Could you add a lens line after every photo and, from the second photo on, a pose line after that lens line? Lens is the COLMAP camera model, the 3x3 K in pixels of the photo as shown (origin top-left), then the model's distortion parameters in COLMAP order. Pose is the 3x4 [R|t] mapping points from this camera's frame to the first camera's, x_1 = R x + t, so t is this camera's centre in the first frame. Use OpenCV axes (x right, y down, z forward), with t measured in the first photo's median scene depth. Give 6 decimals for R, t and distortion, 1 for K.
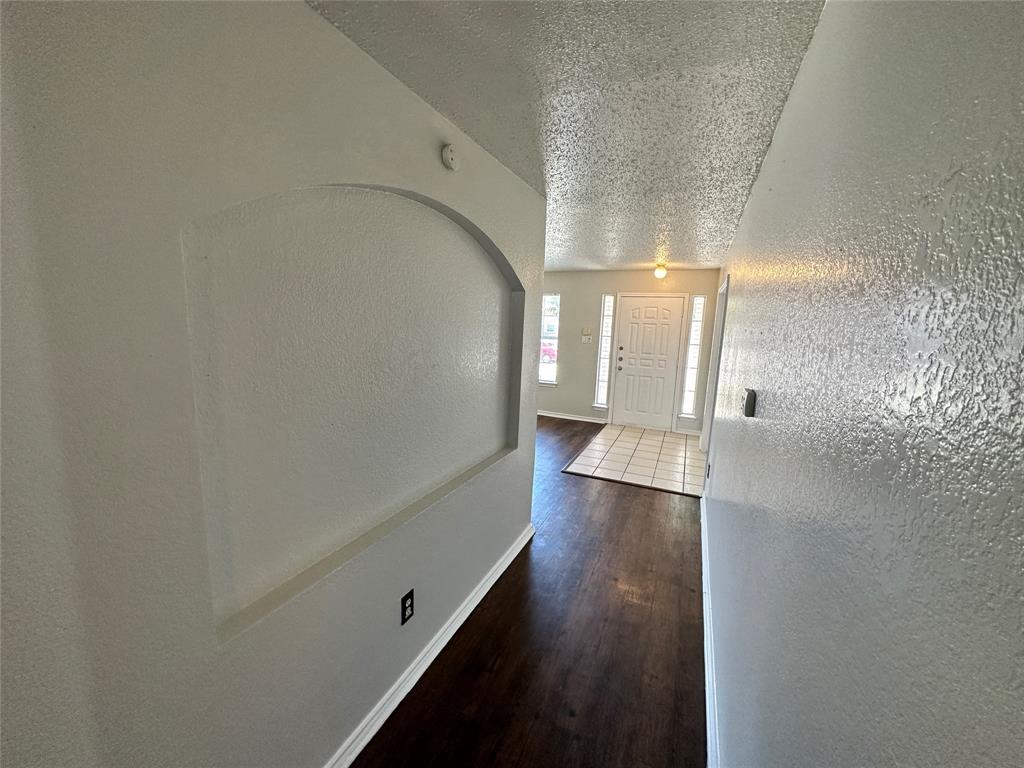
lens RADIAL K [[409.6, 0, 505.0], [0, 409.6, 388.6], [0, 0, 1]] dist [-0.003129, 0.000923]
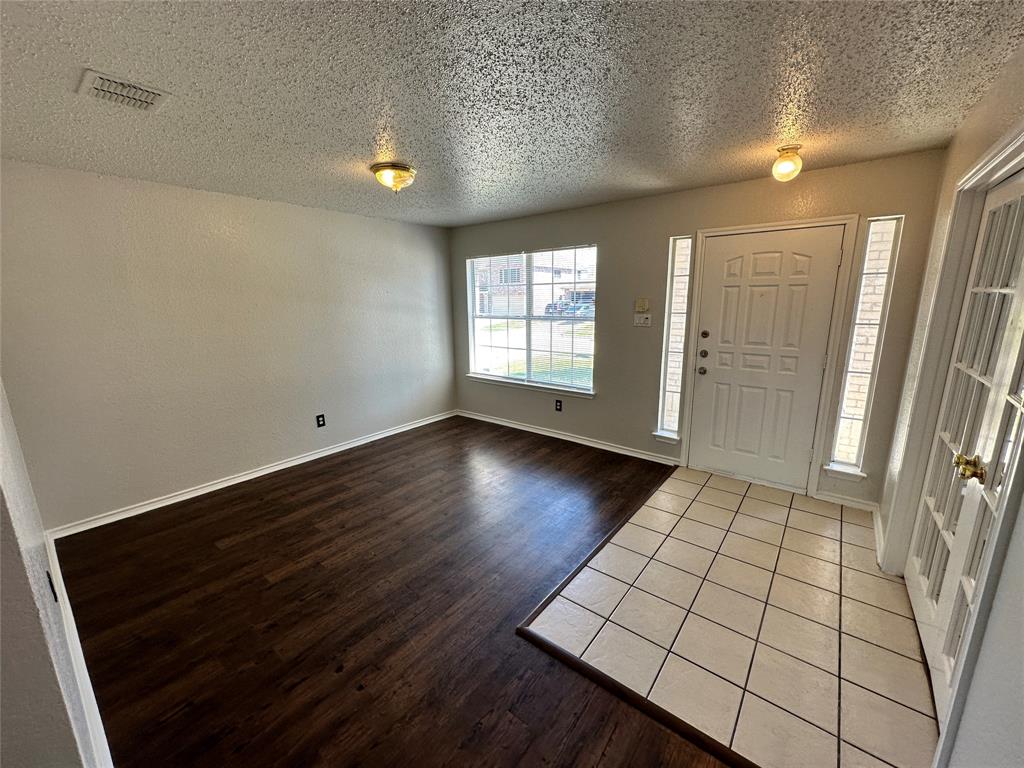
lens RADIAL K [[409.6, 0, 508.4], [0, 409.6, 387.4], [0, 0, 1]] dist [-0.003129, 0.000923]
pose [[0.967474, 0.001751, -0.252963, 0.169093], [0.012470, 0.998430, 0.054603, -0.061344], [0.252662, -0.055982, 0.965934, 0.406894]]
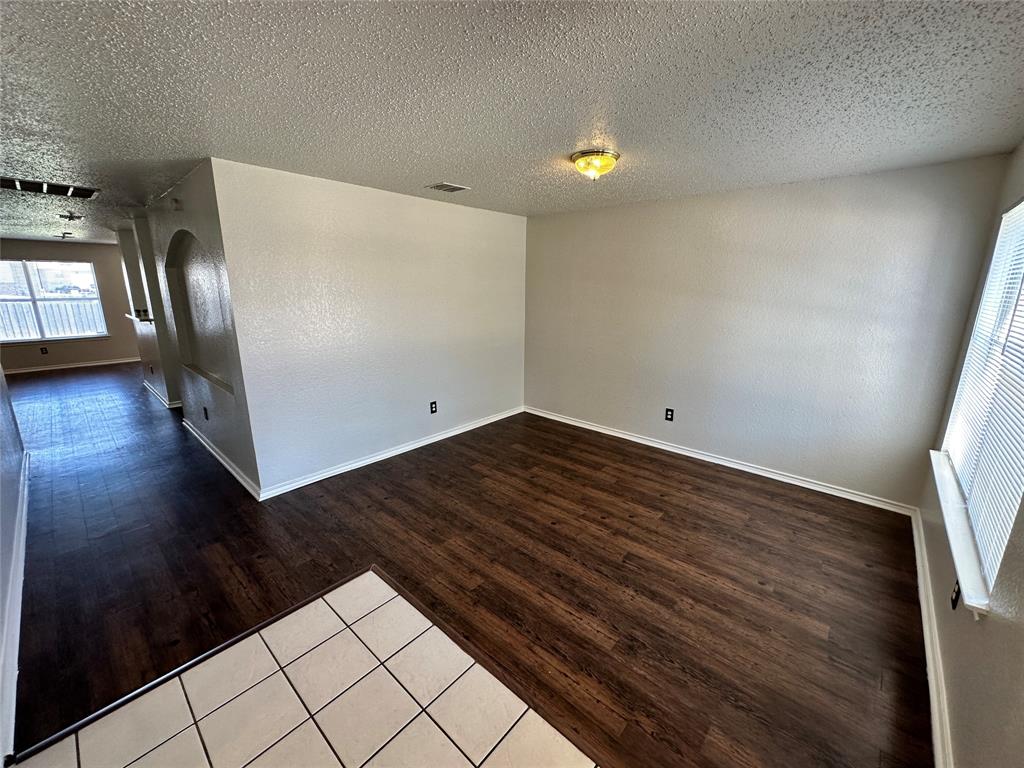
lens RADIAL K [[409.6, 0, 508.5], [0, 409.6, 386.4], [0, 0, 1]] dist [-0.003129, 0.000923]
pose [[-0.324288, 0.176656, -0.929317, 0.375262], [-0.163817, 0.957077, 0.239097, -0.127022], [0.931666, 0.229775, -0.281429, 0.880284]]
